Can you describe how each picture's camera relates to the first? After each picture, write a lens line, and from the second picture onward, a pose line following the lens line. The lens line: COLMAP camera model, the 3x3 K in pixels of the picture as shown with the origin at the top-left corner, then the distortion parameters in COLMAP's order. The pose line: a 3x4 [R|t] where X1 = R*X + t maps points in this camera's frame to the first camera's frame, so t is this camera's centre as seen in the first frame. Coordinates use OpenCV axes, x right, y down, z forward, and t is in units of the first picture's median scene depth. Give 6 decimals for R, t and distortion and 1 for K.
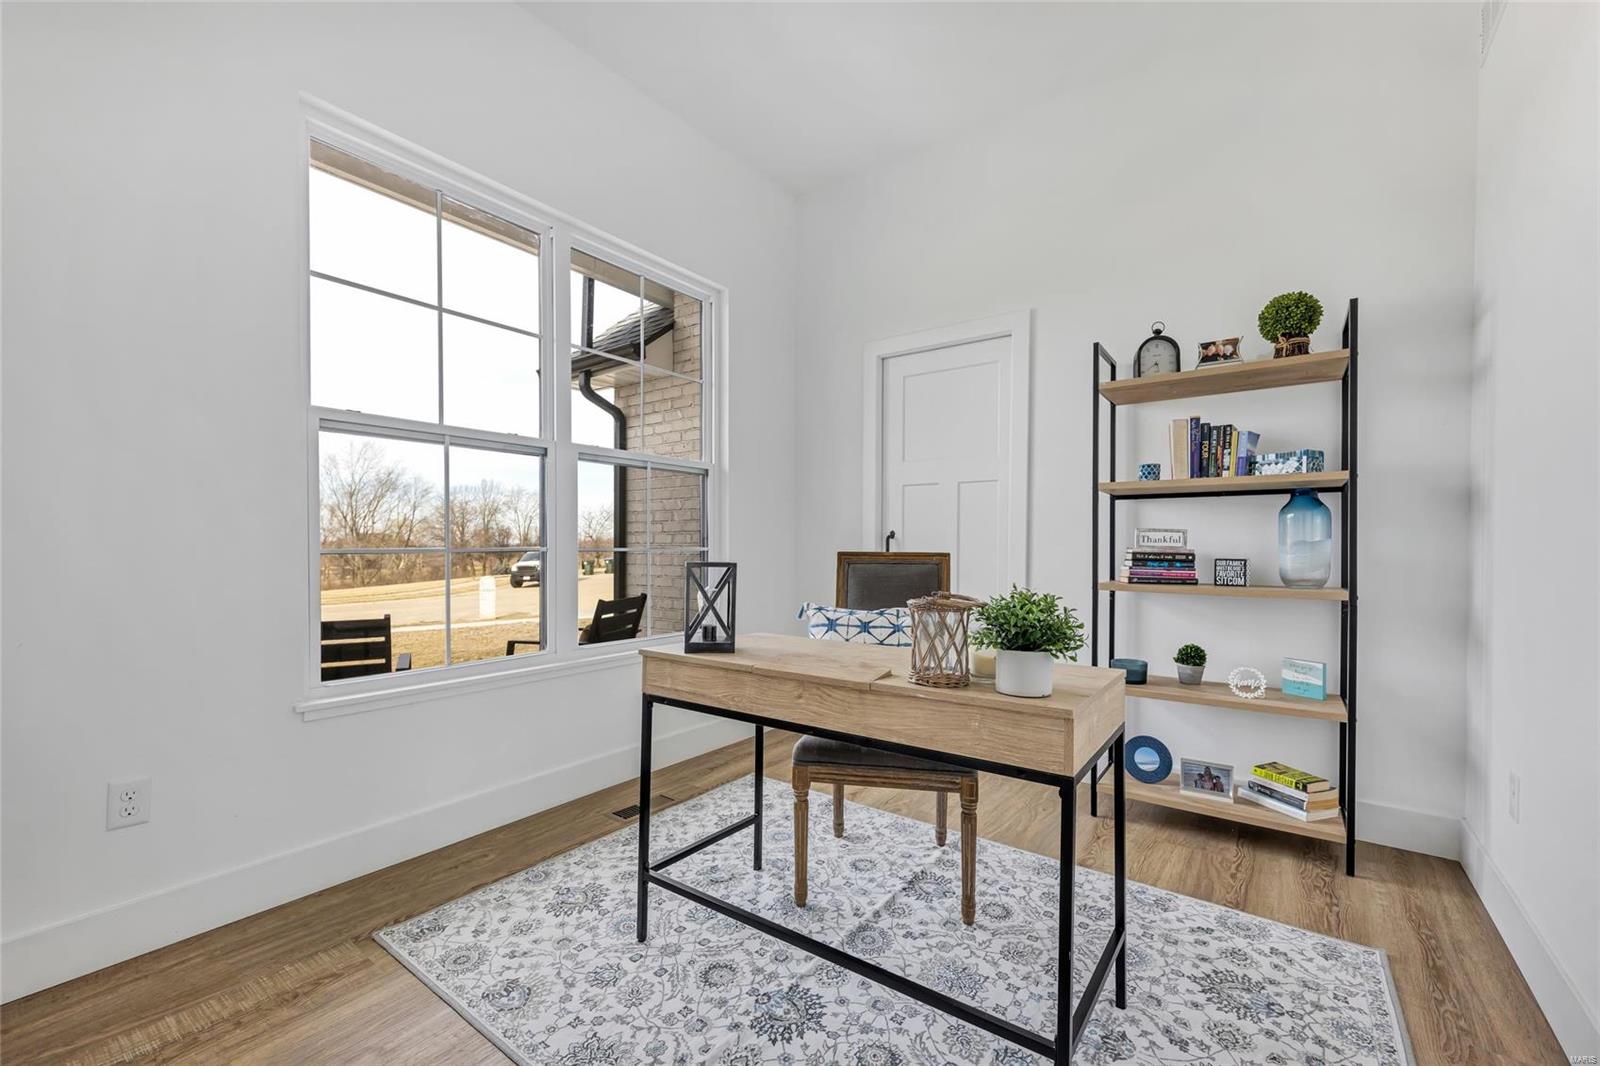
lens RADIAL K [[644.9, 0, 811.7], [0, 644.9, 546.6], [0, 0, 1]] dist [0.005767, 0.000334]
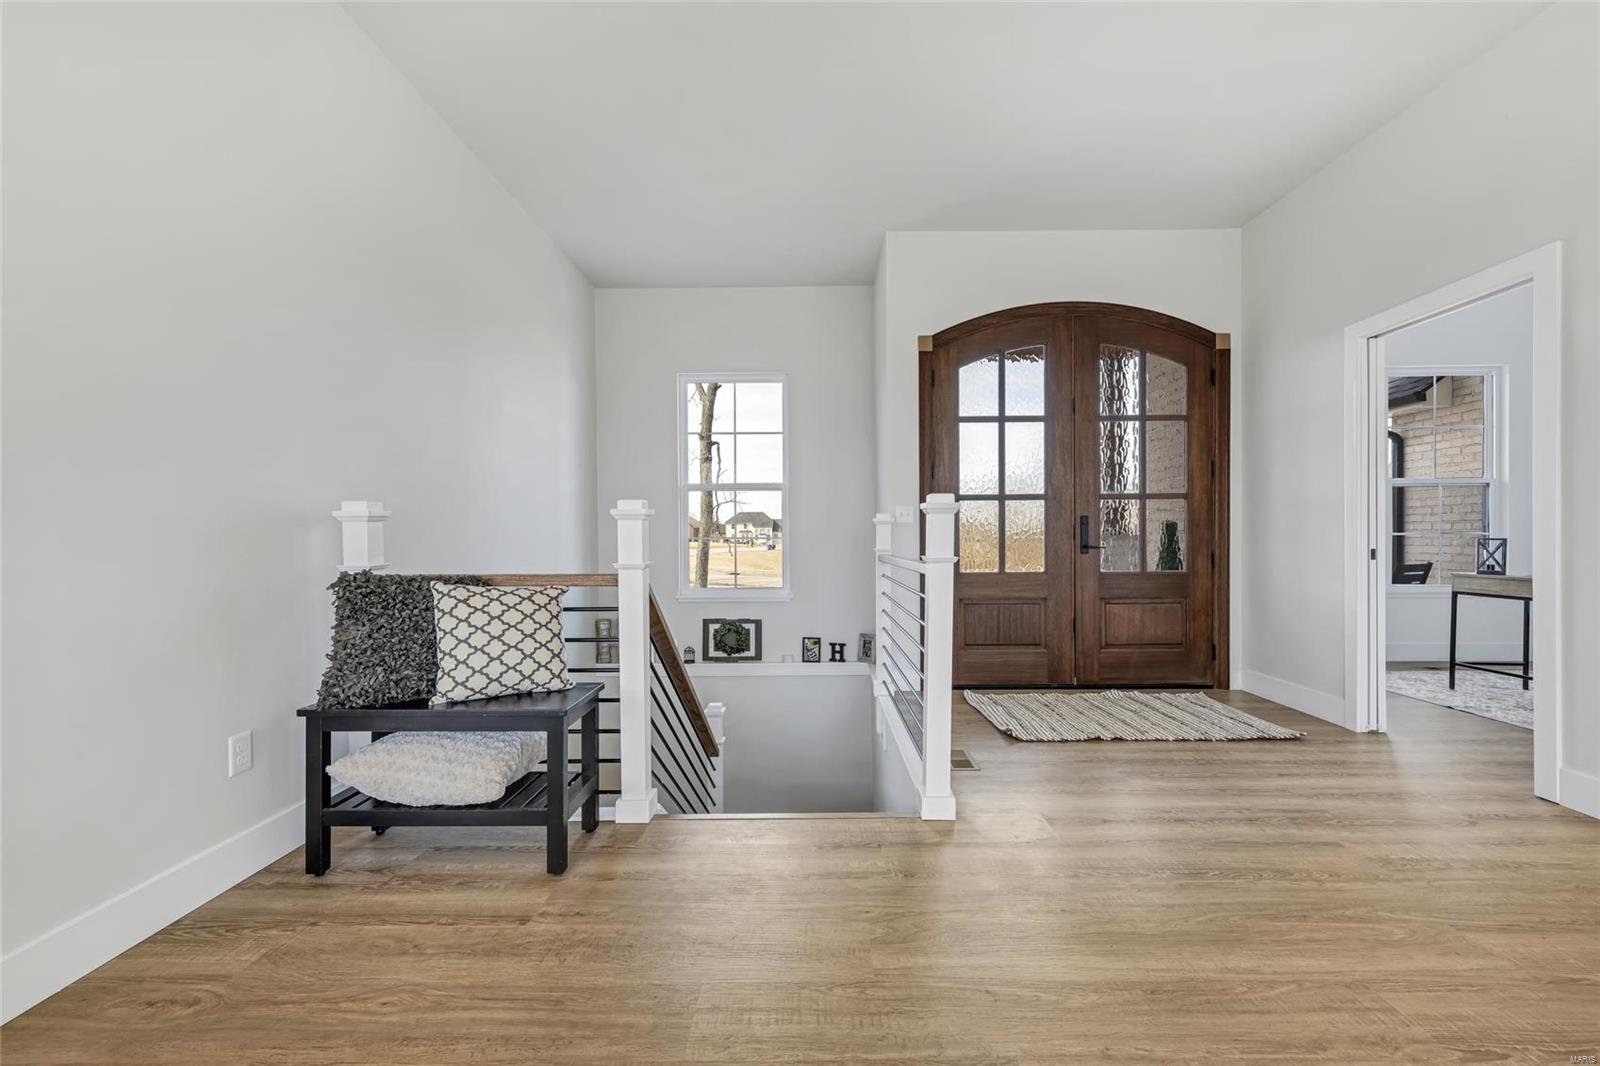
lens RADIAL K [[644.9, 0, 811.9], [0, 644.9, 550.2], [0, 0, 1]] dist [0.005767, 0.000334]
pose [[0.569495, 0.003988, -0.821985, 0.206036], [0.014029, 0.999795, 0.014570, 0.000232], [0.821875, -0.019829, 0.569322, -1.297608]]
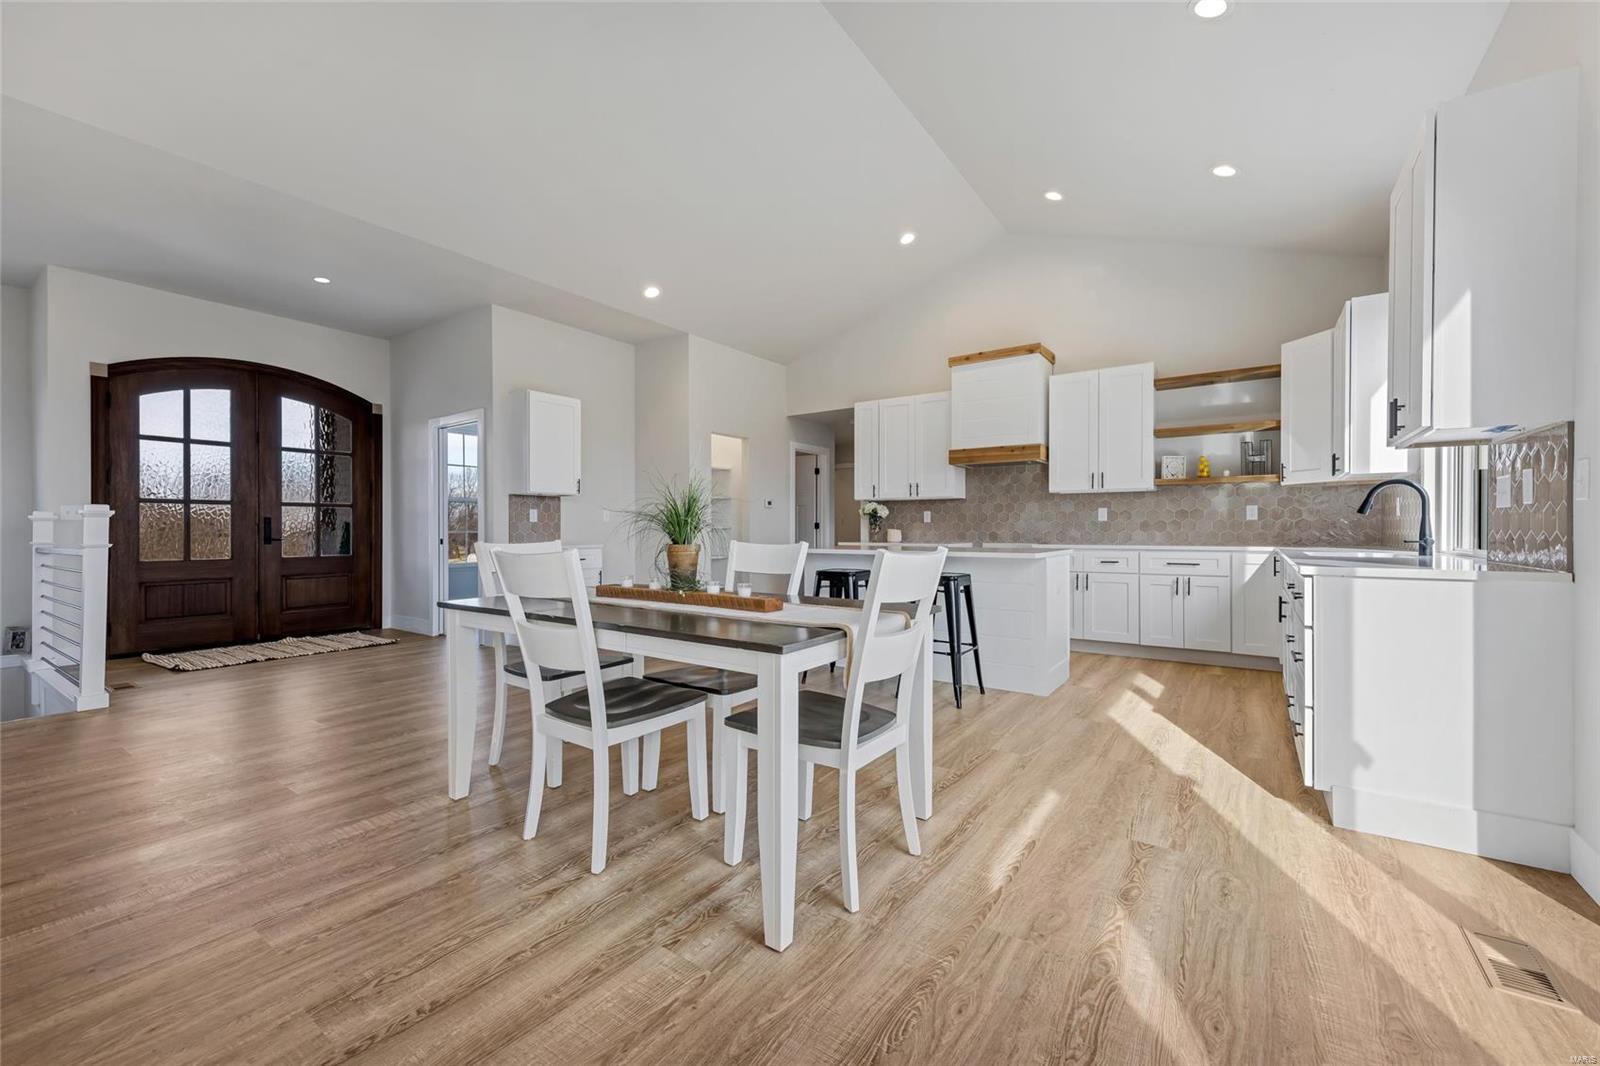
lens RADIAL K [[644.9, 0, 807.3], [0, 644.9, 528.8], [0, 0, 1]] dist [0.005767, 0.000334]
pose [[0.999942, -0.007856, 0.007367, 0.977184], [0.007834, 0.999965, 0.002922, -0.003228], [-0.007389, -0.002864, 0.999969, -1.957250]]
